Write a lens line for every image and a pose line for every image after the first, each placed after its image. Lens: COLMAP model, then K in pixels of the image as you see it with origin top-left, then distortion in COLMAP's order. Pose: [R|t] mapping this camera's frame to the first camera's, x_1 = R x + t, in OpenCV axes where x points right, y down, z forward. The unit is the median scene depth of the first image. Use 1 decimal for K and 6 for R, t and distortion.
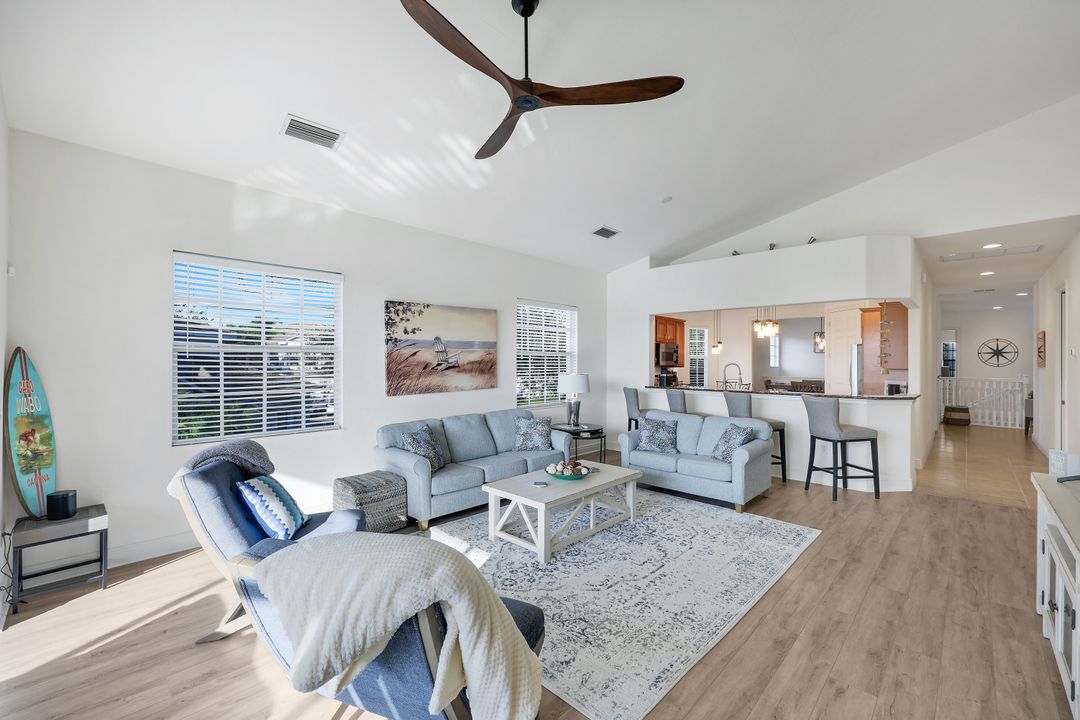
lens RADIAL K [[437.1, 0, 539.0], [0, 437.1, 360.6], [0, 0, 1]] dist [0.001676, -0.000425]
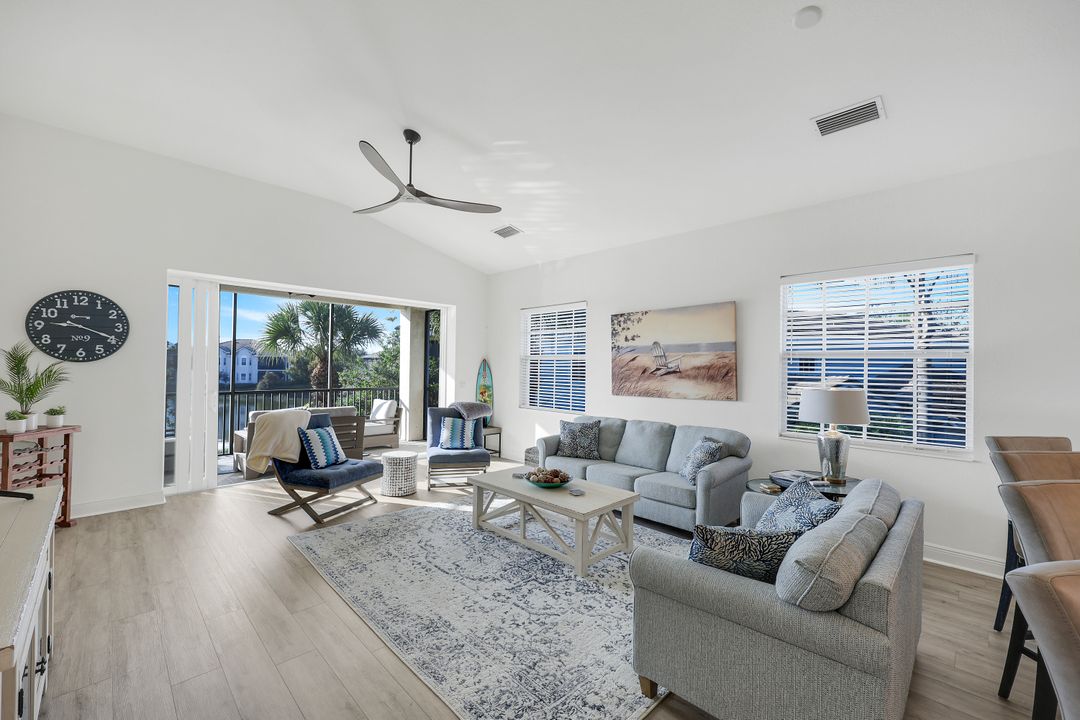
lens RADIAL K [[437.1, 0, 543.4], [0, 437.1, 366.1], [0, 0, 1]] dist [0.001676, -0.000425]
pose [[-0.001648, -0.002577, -0.999995, 0.811293], [-0.012847, 0.999914, -0.002556, 0.007819], [0.999916, 0.012843, -0.001681, 0.785223]]
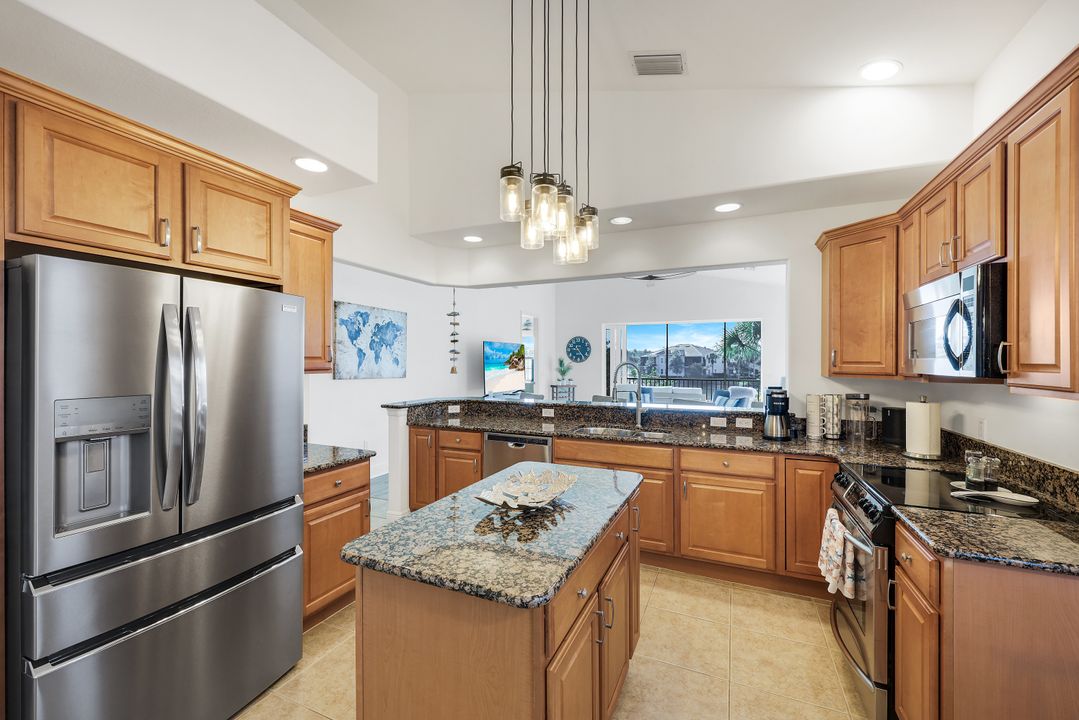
lens RADIAL K [[436.7, 0, 543.8], [0, 436.7, 360.1], [0, 0, 1]] dist [0.001676, -0.000425]
pose [[-0.939726, -0.004085, -0.341904, 0.927533], [-0.003621, 0.999991, -0.001997, 0.002882], [0.341910, -0.000639, -0.939733, 1.936164]]
